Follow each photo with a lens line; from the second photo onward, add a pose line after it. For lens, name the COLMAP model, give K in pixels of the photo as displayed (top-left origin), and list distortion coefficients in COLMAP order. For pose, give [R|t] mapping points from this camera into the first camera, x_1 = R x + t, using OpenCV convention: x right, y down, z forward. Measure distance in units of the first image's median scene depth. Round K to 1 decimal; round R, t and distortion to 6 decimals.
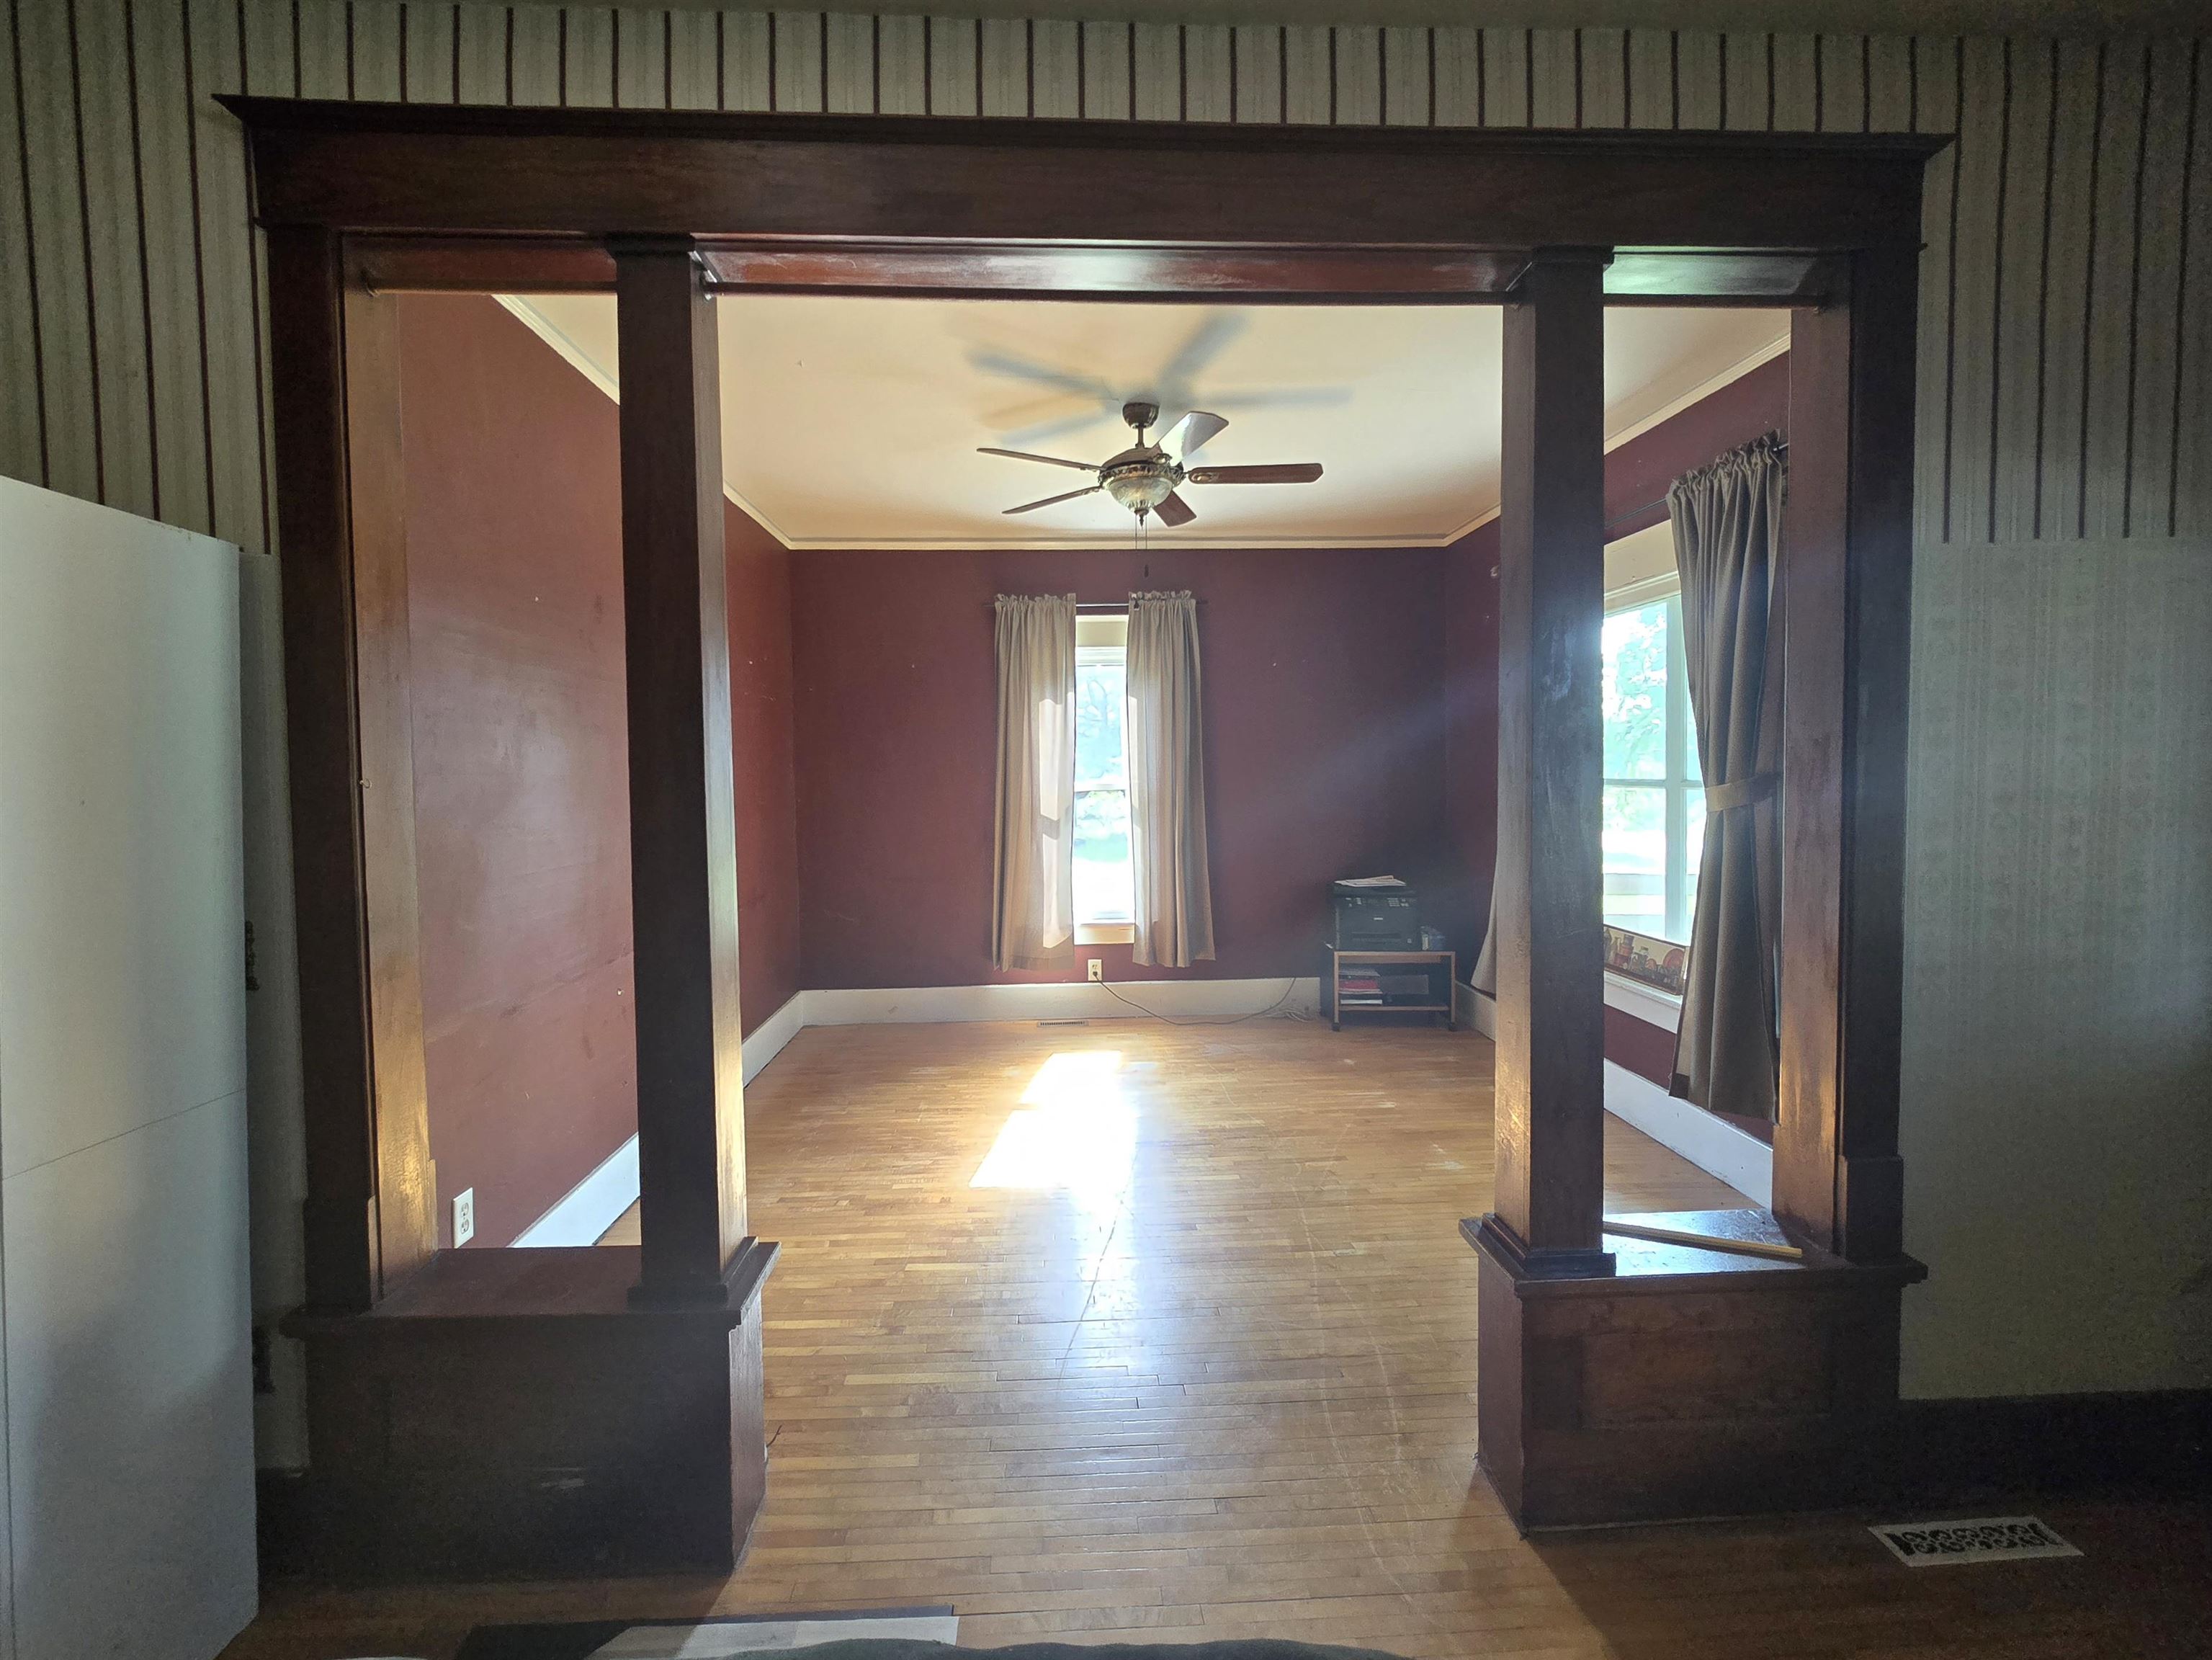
lens RADIAL K [[903.1, 0, 1096.3], [0, 903.1, 809.5], [0, 0, 1]] dist [-0.000259, -0.000643]
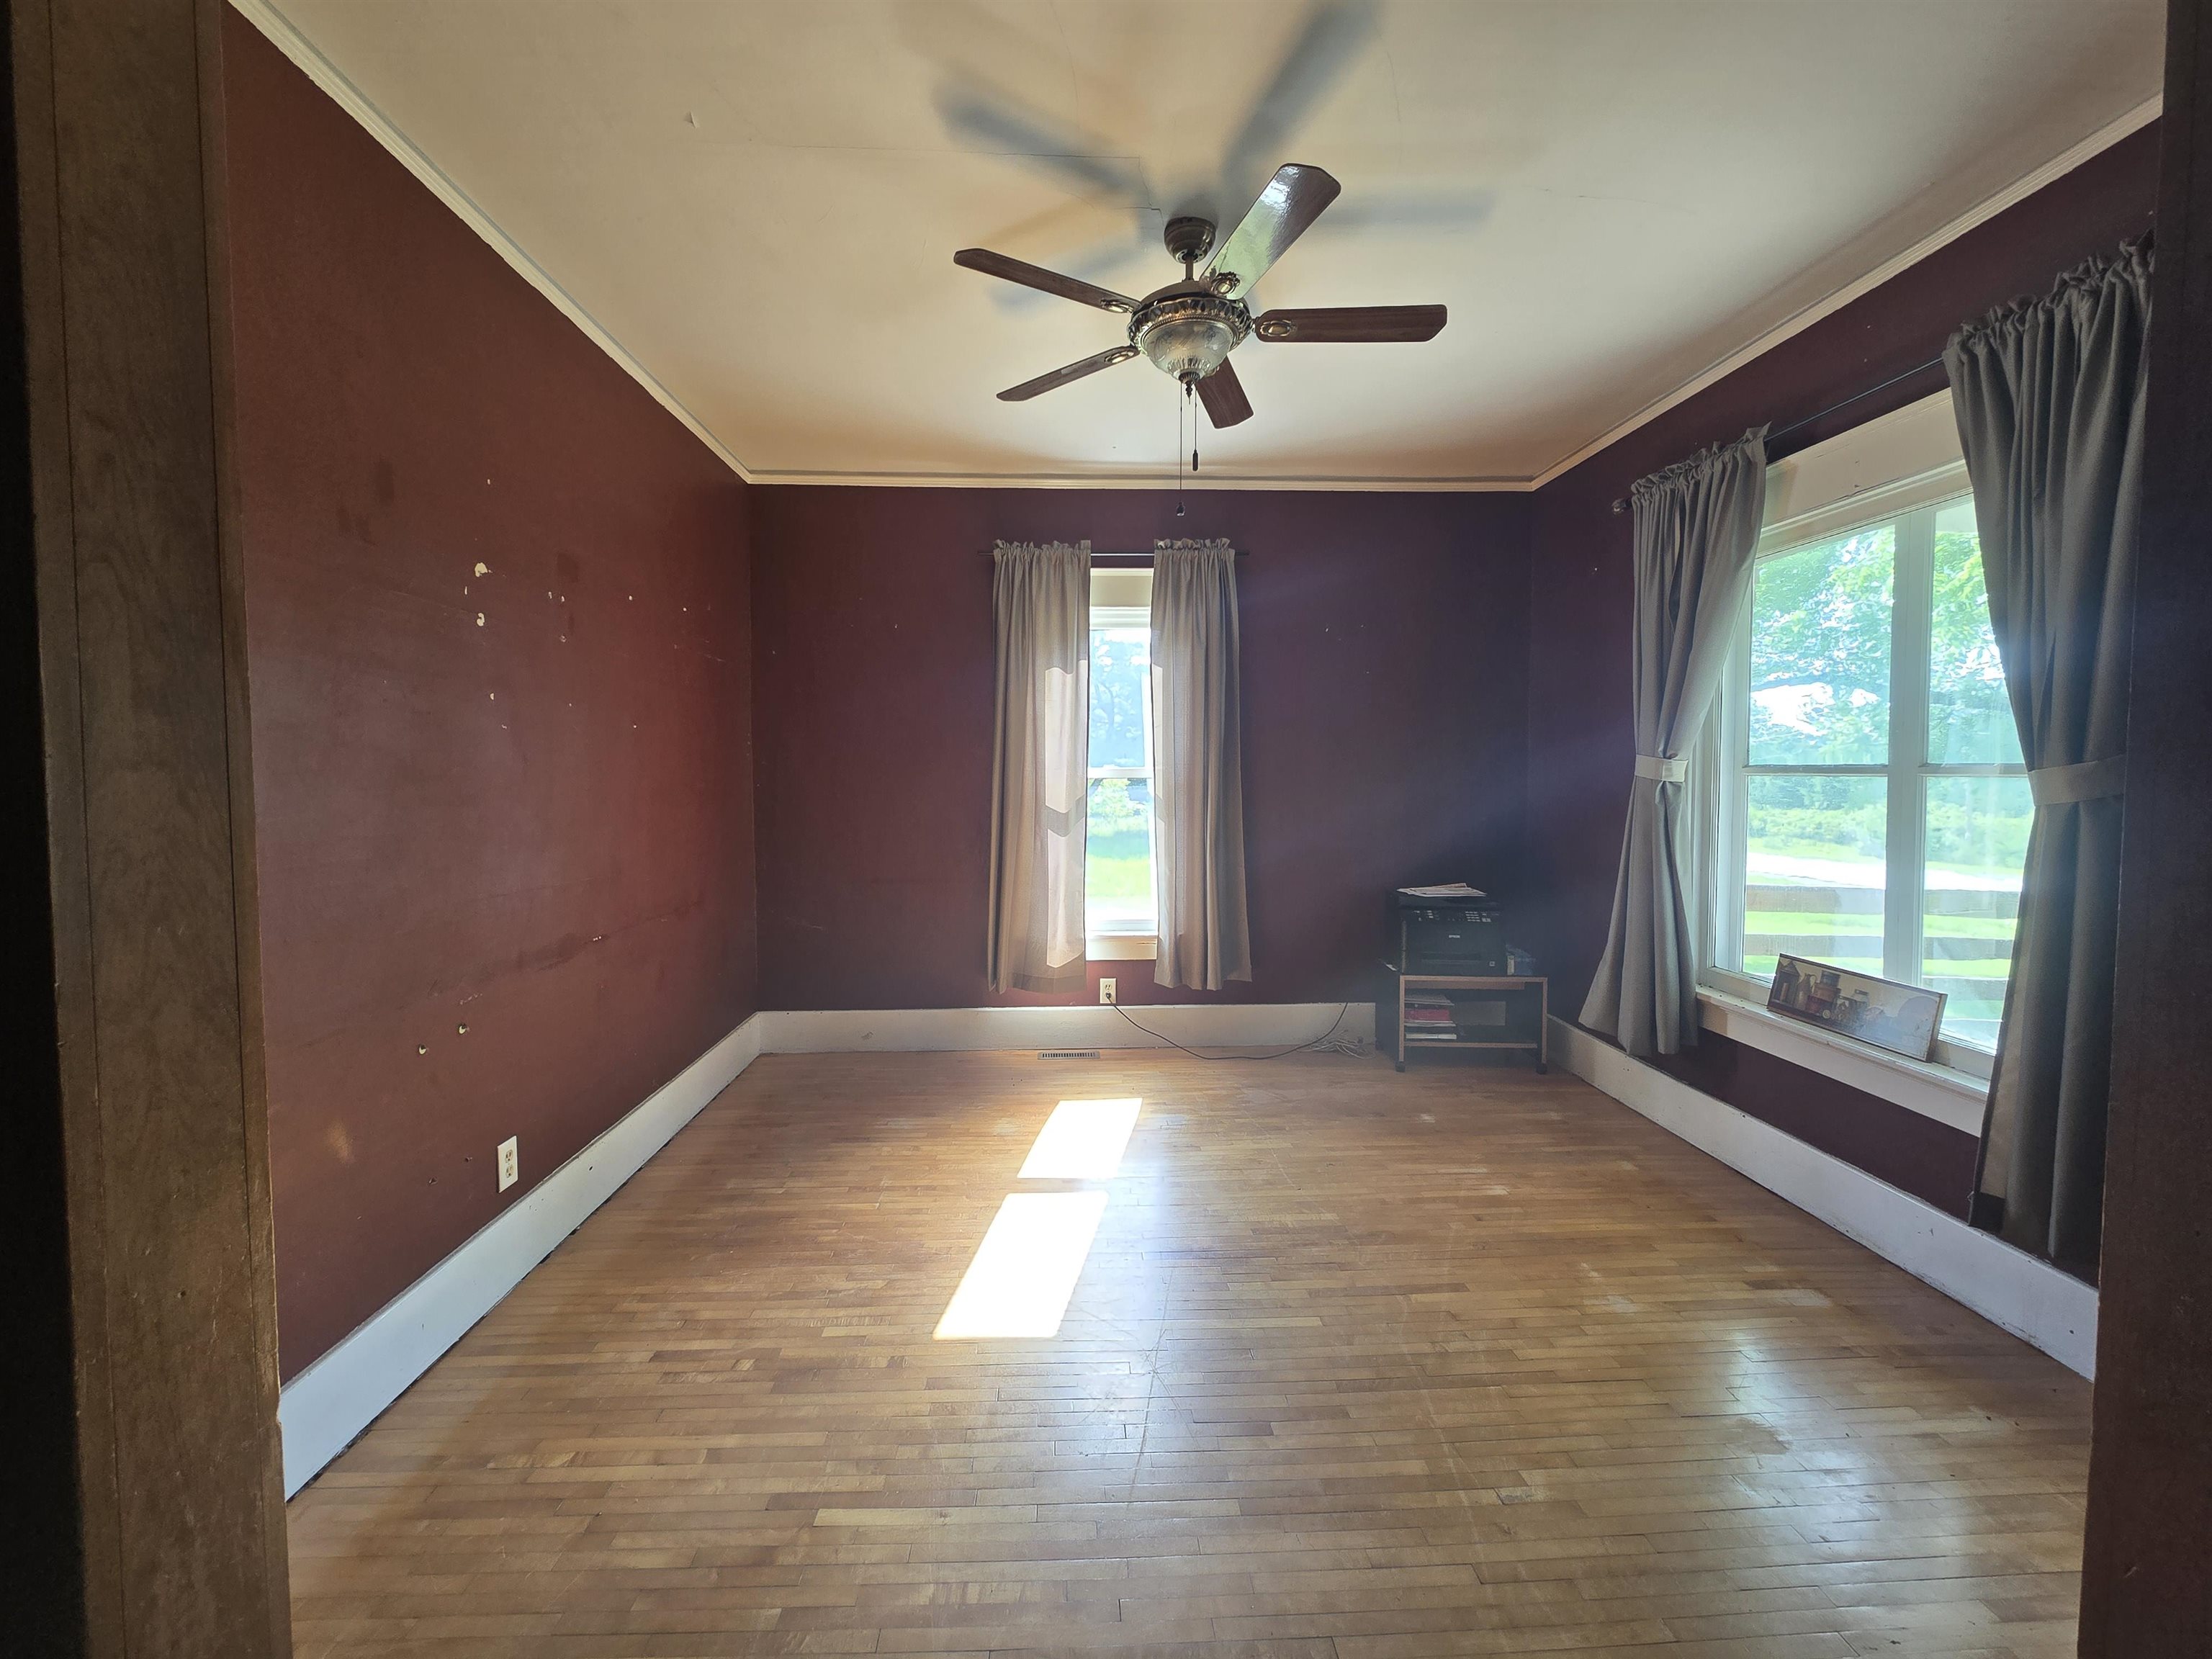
lens RADIAL K [[903.0, 0, 1096.3], [0, 903.0, 809.0], [0, 0, 1]] dist [-0.000259, -0.000643]
pose [[0.999892, 0.011631, -0.008945, -0.010107], [-0.011605, 0.999928, 0.002956, 0.007996], [0.008978, -0.002852, 0.999956, 0.223613]]
